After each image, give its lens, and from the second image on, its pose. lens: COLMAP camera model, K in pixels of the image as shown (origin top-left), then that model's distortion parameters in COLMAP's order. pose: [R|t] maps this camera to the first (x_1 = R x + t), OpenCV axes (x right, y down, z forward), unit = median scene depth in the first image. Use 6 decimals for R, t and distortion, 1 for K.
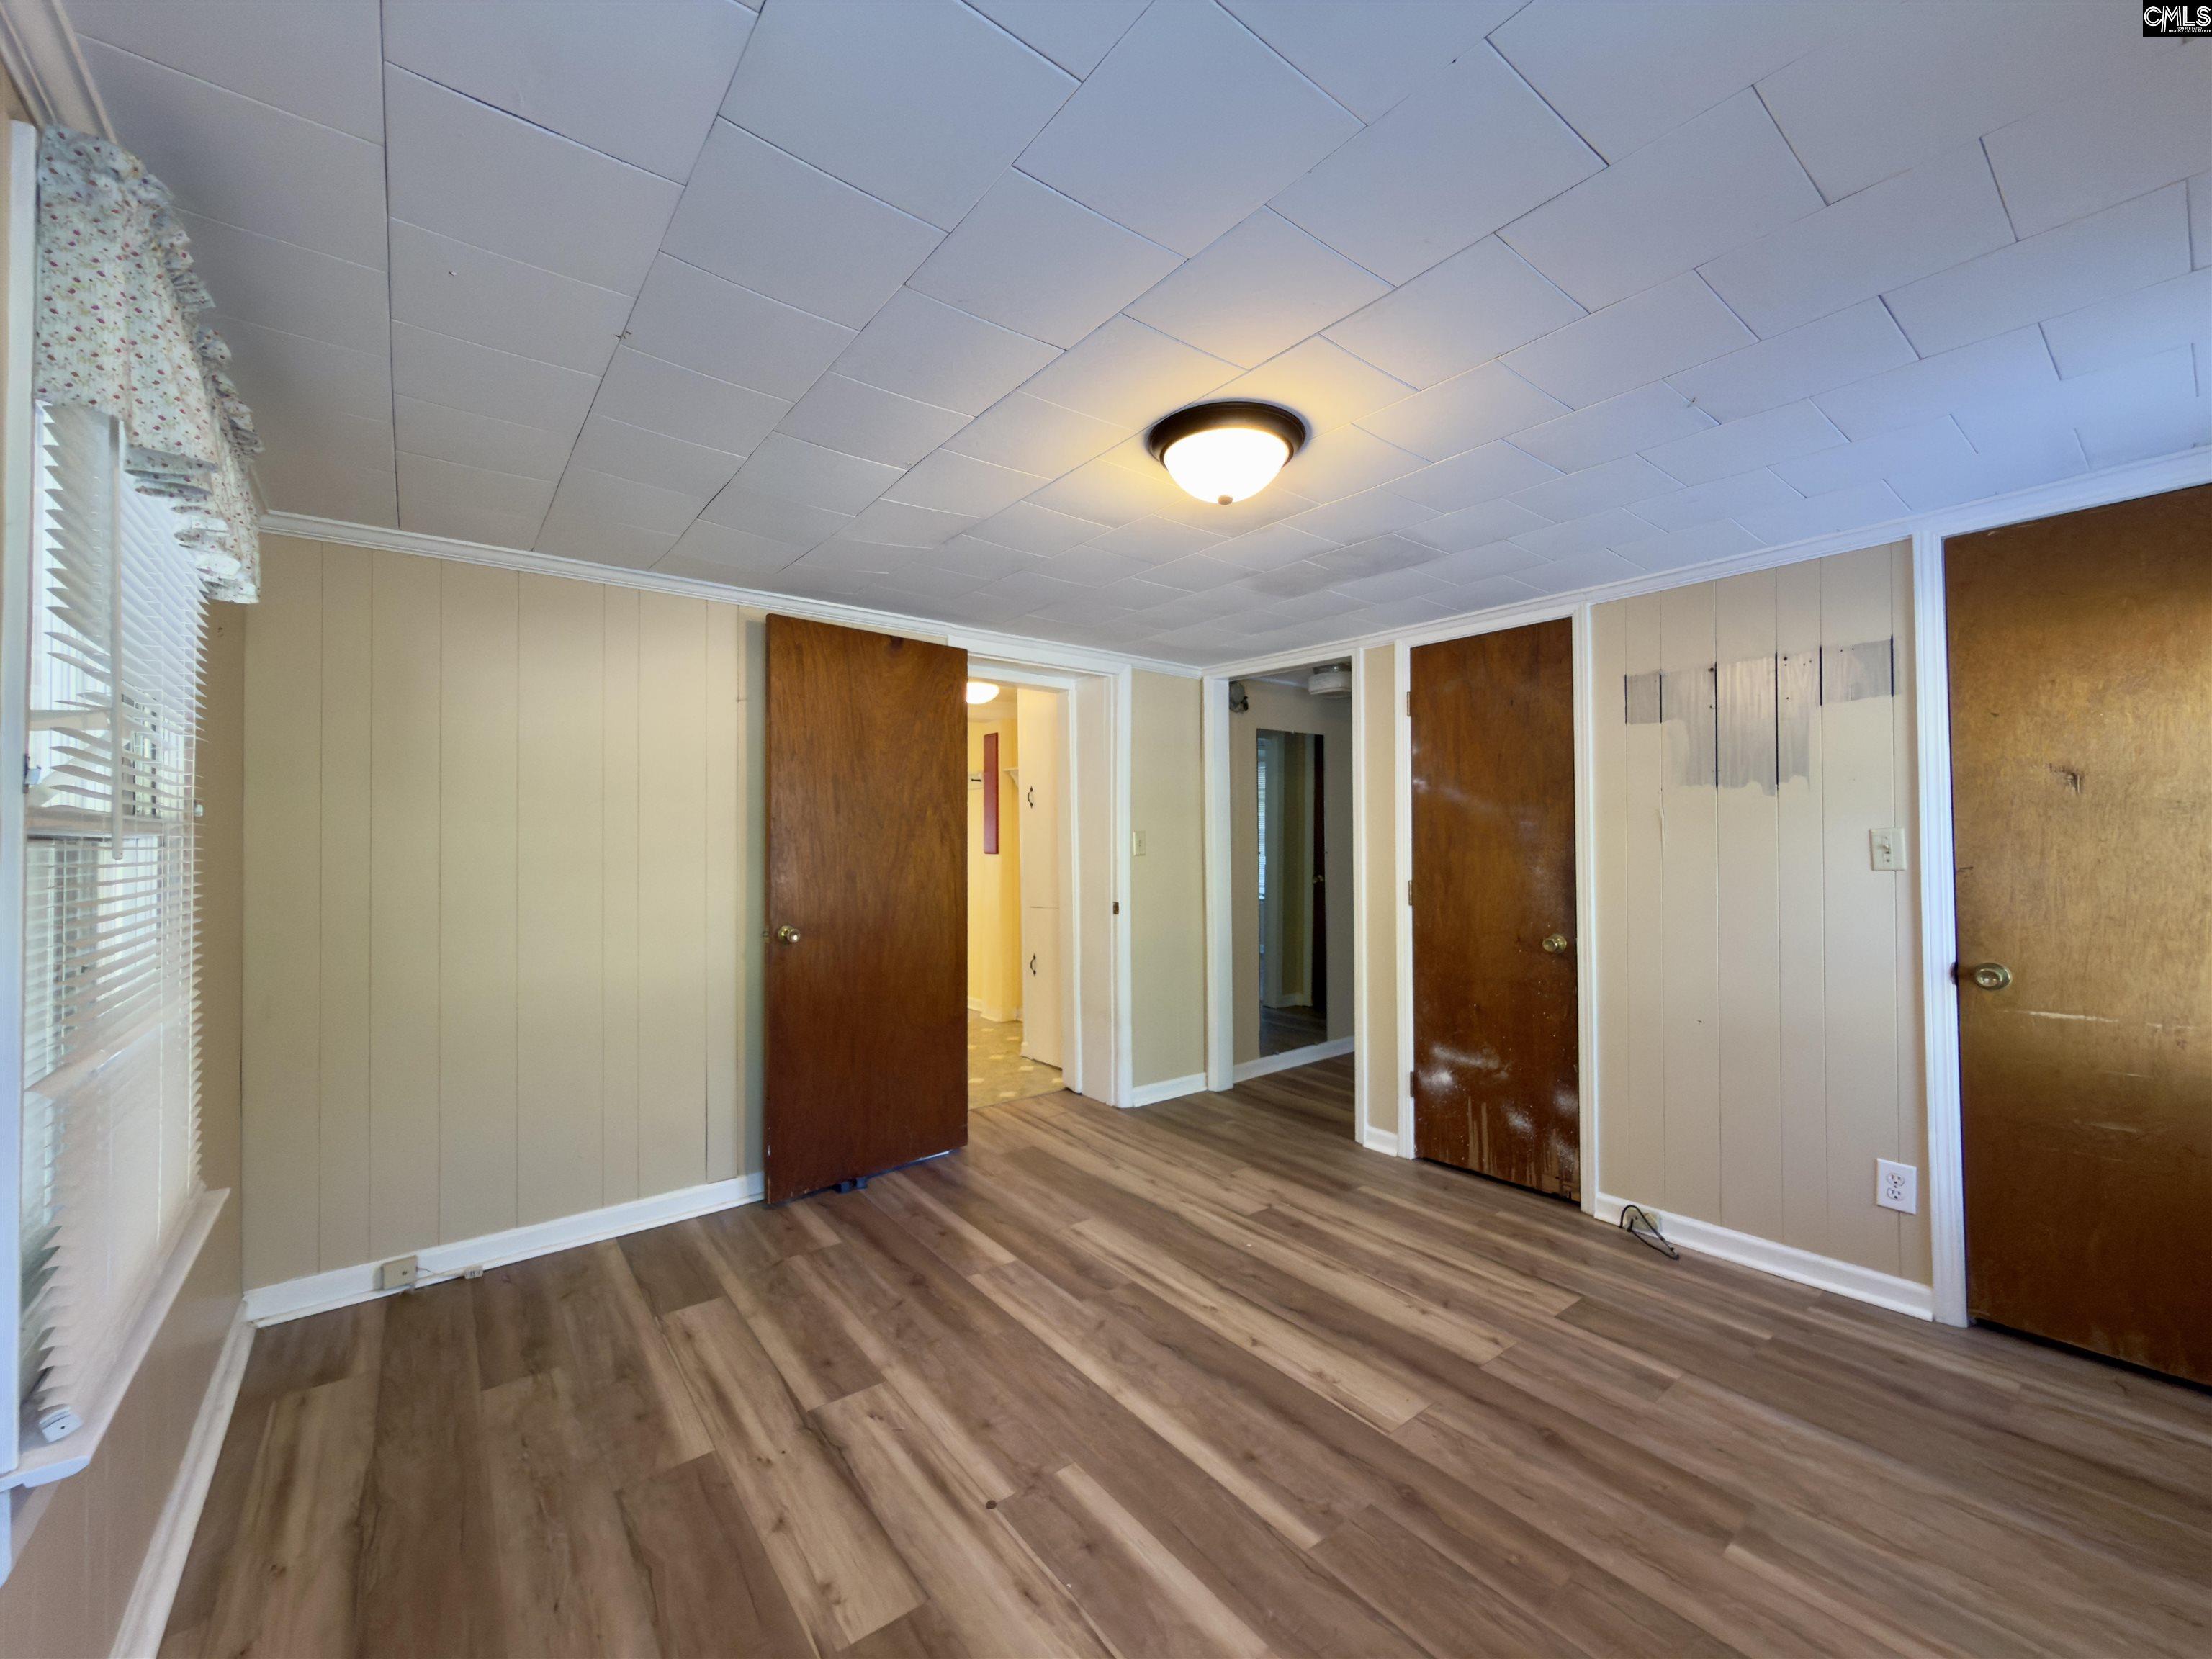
lens RADIAL K [[877.4, 0, 1108.0], [0, 877.4, 827.4], [0, 0, 1]] dist [0.001095, -0.000375]
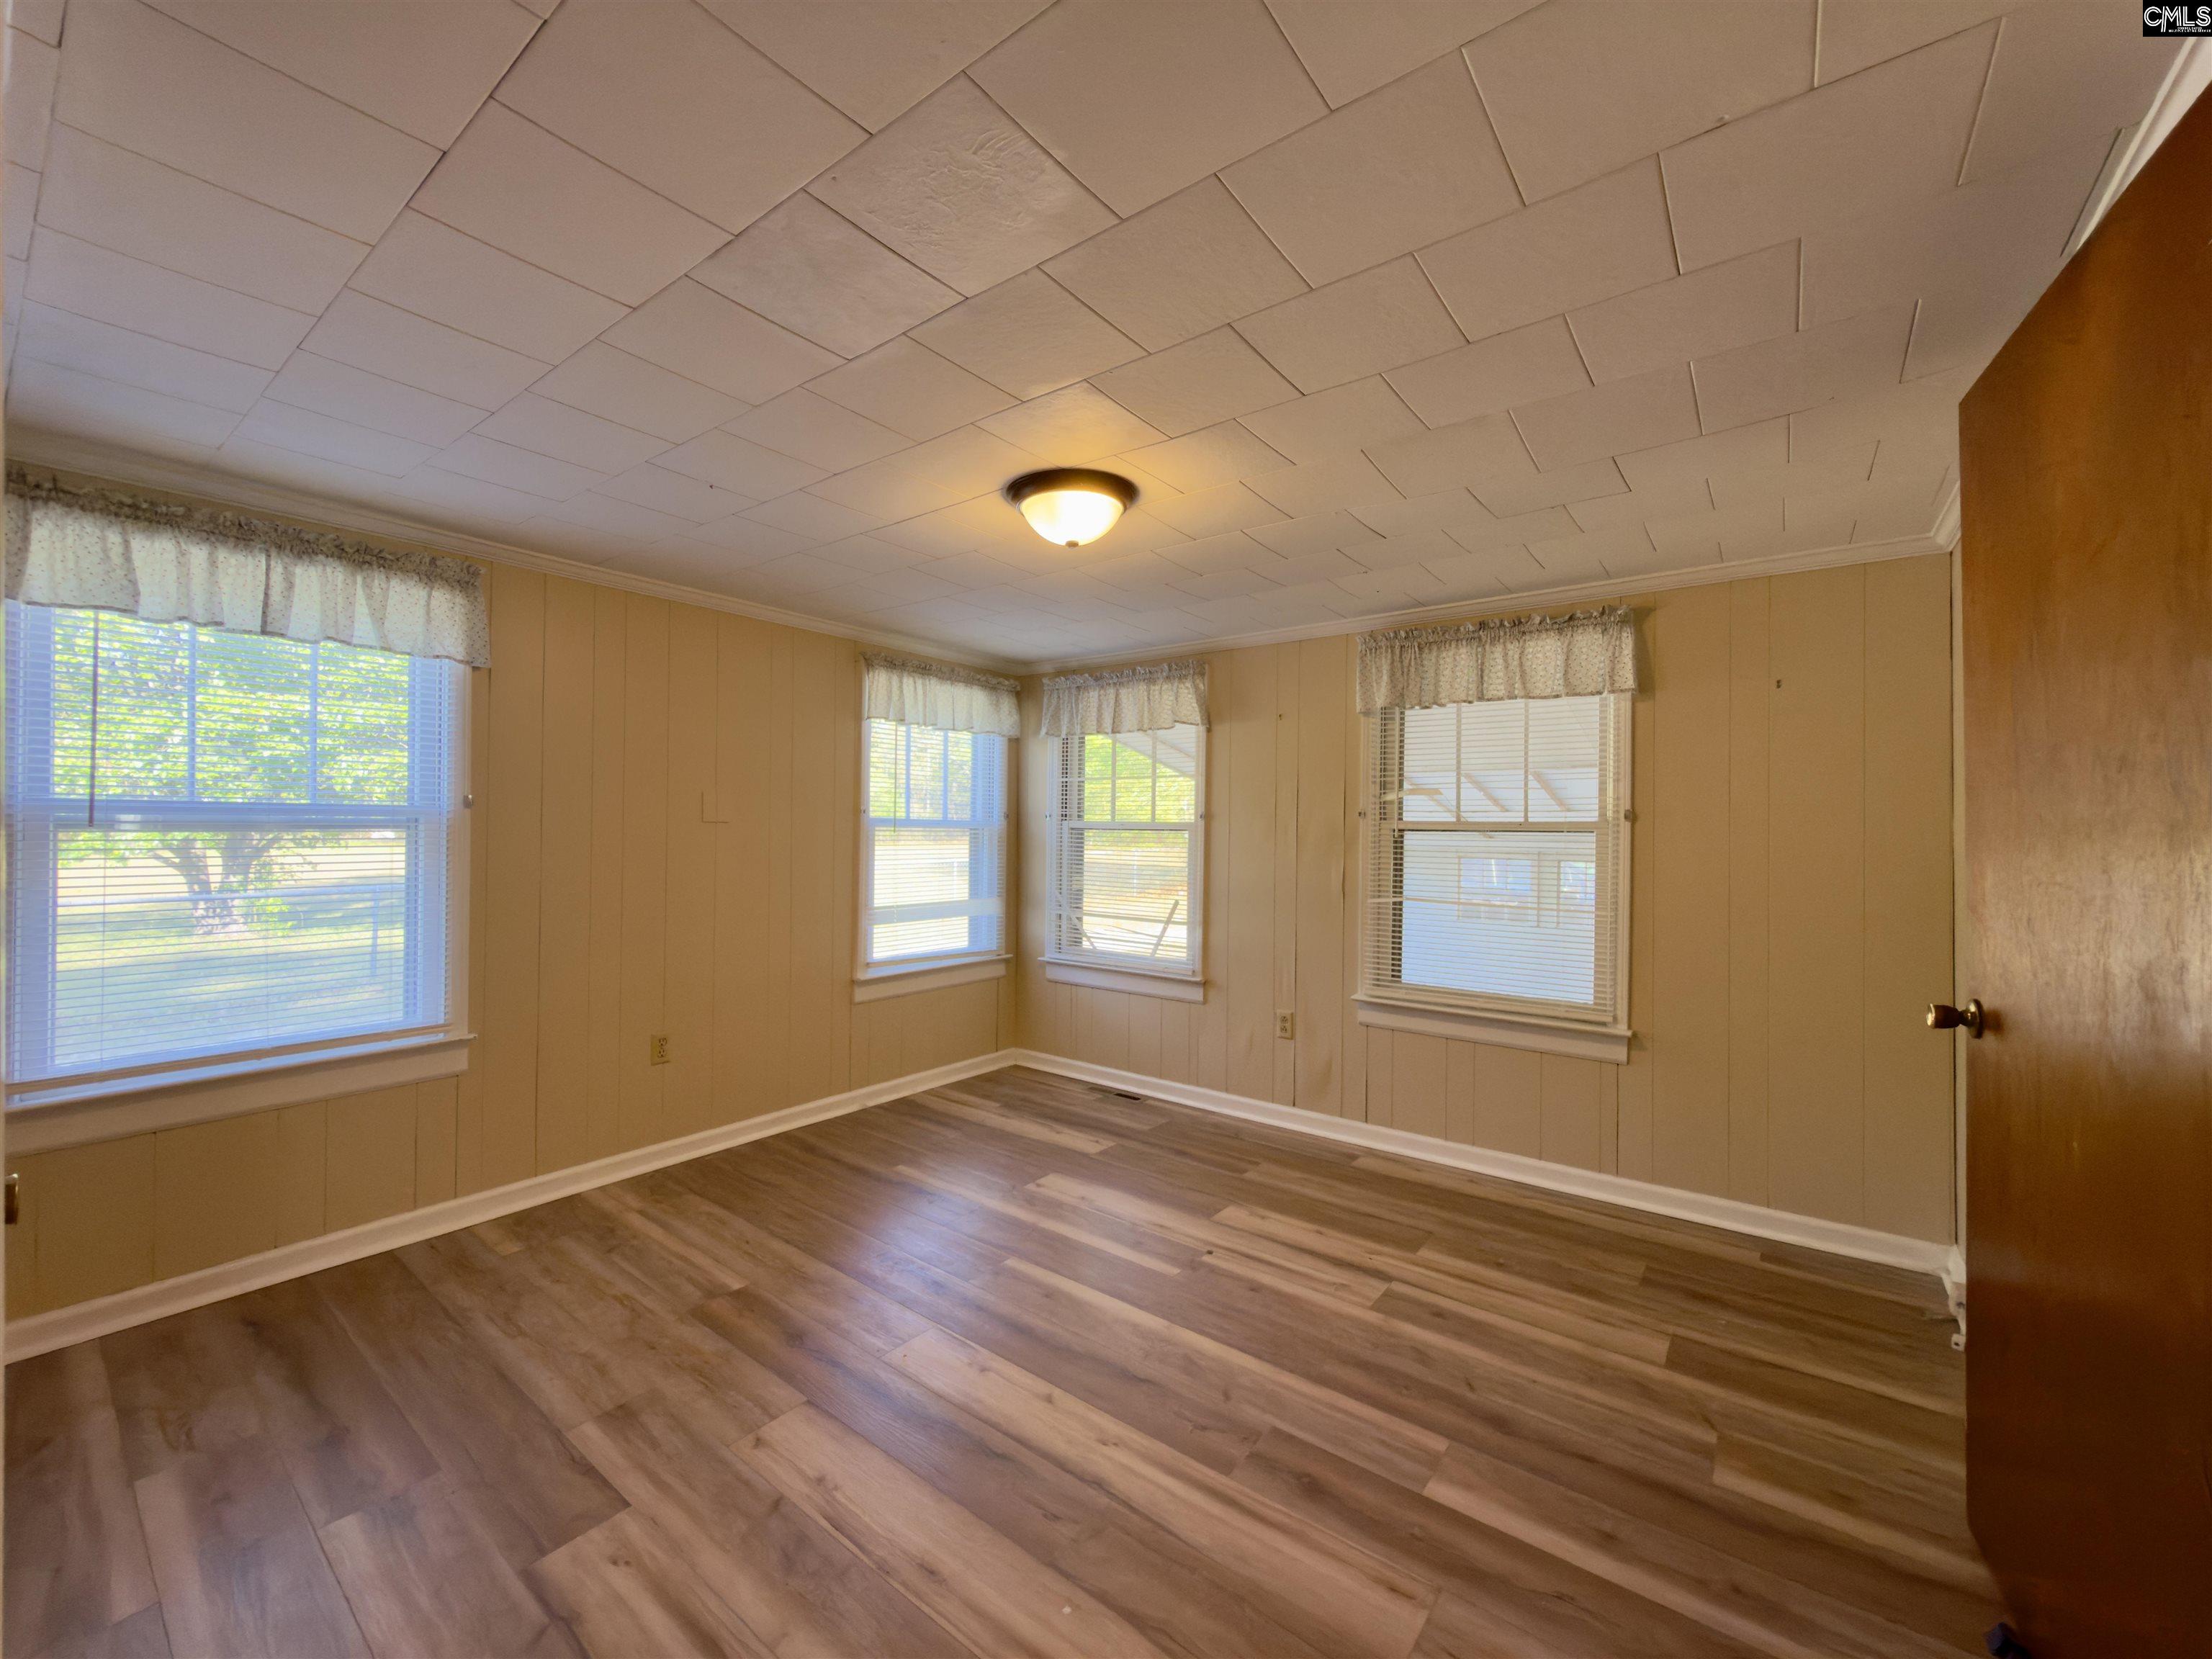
lens RADIAL K [[877.4, 0, 1108.0], [0, 877.4, 827.4], [0, 0, 1]] dist [0.001095, -0.000375]
pose [[-0.968274, -0.005304, -0.249834, 0.344726], [0.000593, 0.999723, -0.023525, 0.034735], [0.249890, -0.022927, -0.968003, 1.945290]]
